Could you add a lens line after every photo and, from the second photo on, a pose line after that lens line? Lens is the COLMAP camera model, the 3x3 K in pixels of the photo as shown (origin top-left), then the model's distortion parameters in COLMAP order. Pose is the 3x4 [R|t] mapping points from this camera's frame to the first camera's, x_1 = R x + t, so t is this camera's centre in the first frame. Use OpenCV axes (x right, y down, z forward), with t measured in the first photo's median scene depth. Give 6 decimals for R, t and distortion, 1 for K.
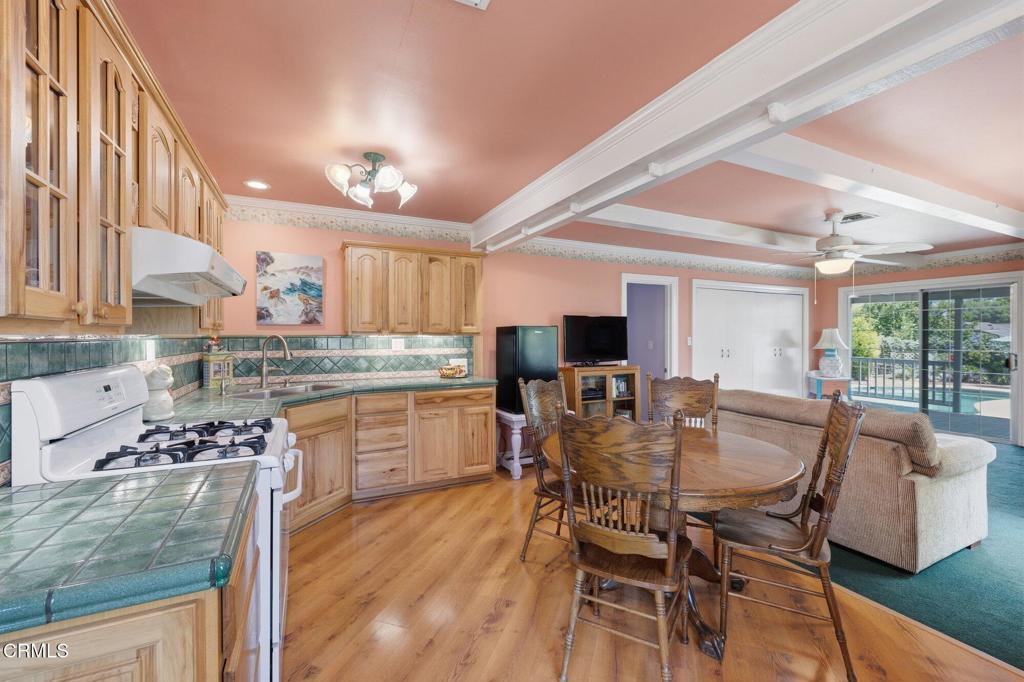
lens RADIAL K [[431.1, 0, 512.1], [0, 431.1, 334.4], [0, 0, 1]] dist [0.000864, 0.000313]
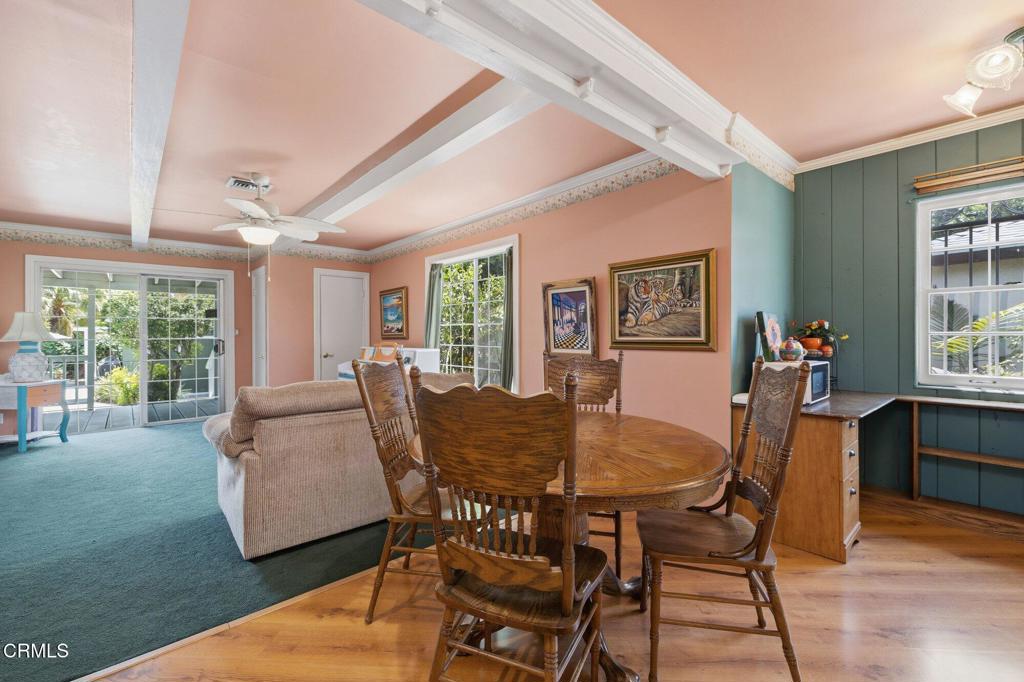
lens RADIAL K [[431.1, 0, 509.8], [0, 431.1, 335.9], [0, 0, 1]] dist [0.000864, 0.000313]
pose [[-0.256467, -0.004813, 0.966541, -0.218395], [0.002108, 0.999982, 0.005539, 0.038640], [-0.966551, 0.003458, -0.256452, 0.727092]]
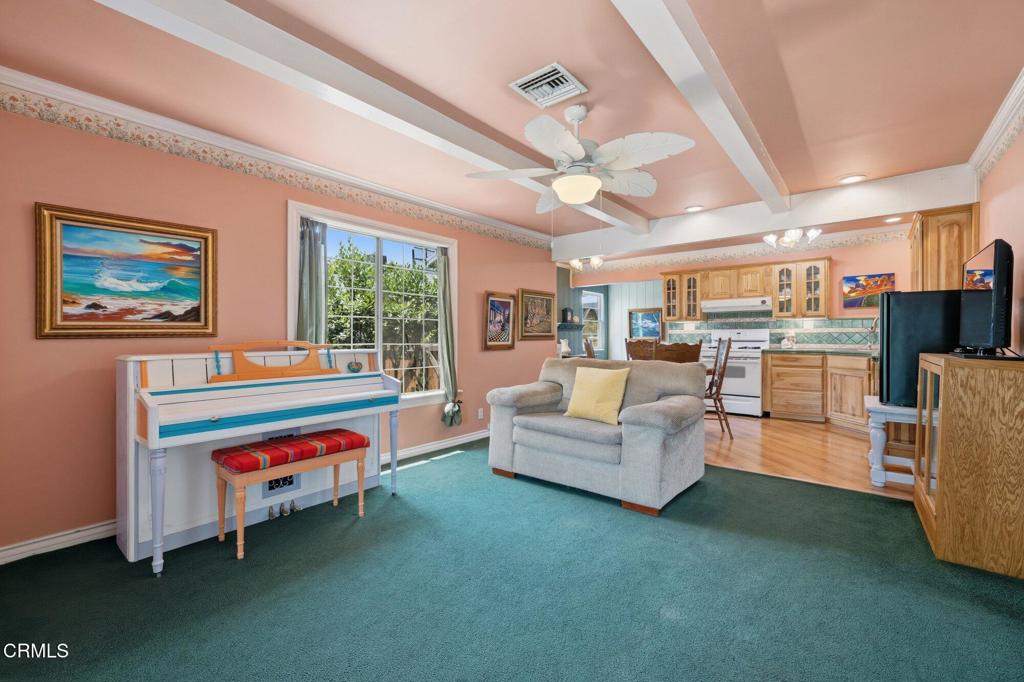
lens RADIAL K [[431.1, 0, 509.6], [0, 431.1, 336.7], [0, 0, 1]] dist [0.000864, 0.000313]
pose [[-0.912281, 0.003744, -0.409547, 1.087132], [0.006246, 0.999969, -0.004772, 0.063103], [0.409516, -0.006911, -0.912277, 1.526948]]
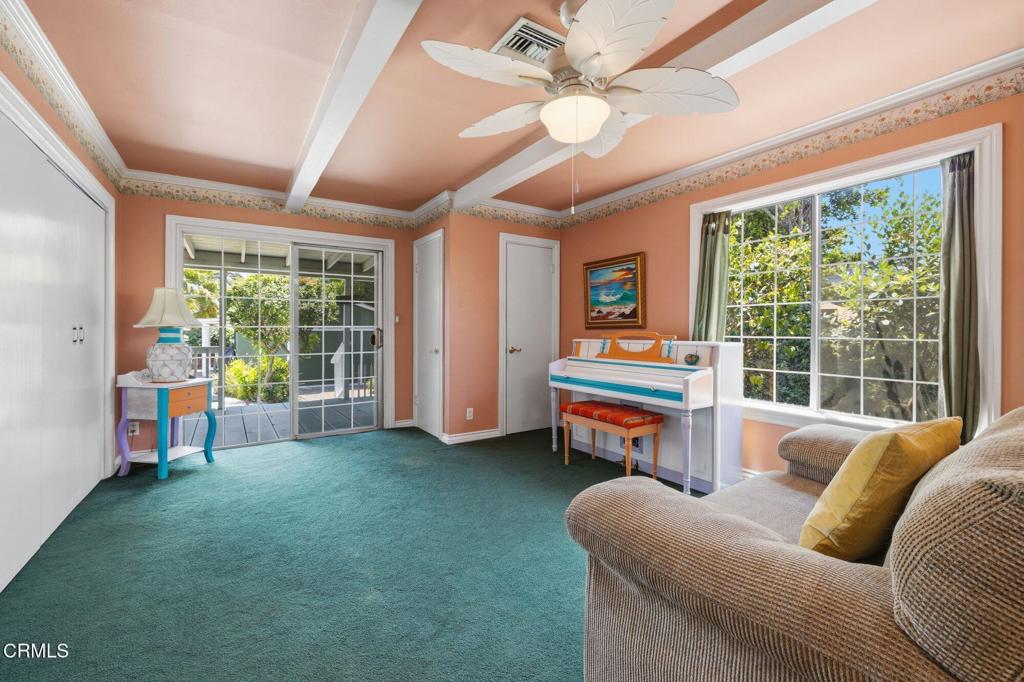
lens RADIAL K [[431.1, 0, 512.4], [0, 431.1, 328.7], [0, 0, 1]] dist [0.000864, 0.000313]
pose [[-0.119008, -0.001157, 0.992893, 0.298506], [-0.002356, 0.999997, 0.000882, 0.057542], [-0.992891, -0.002234, -0.119010, 1.104199]]
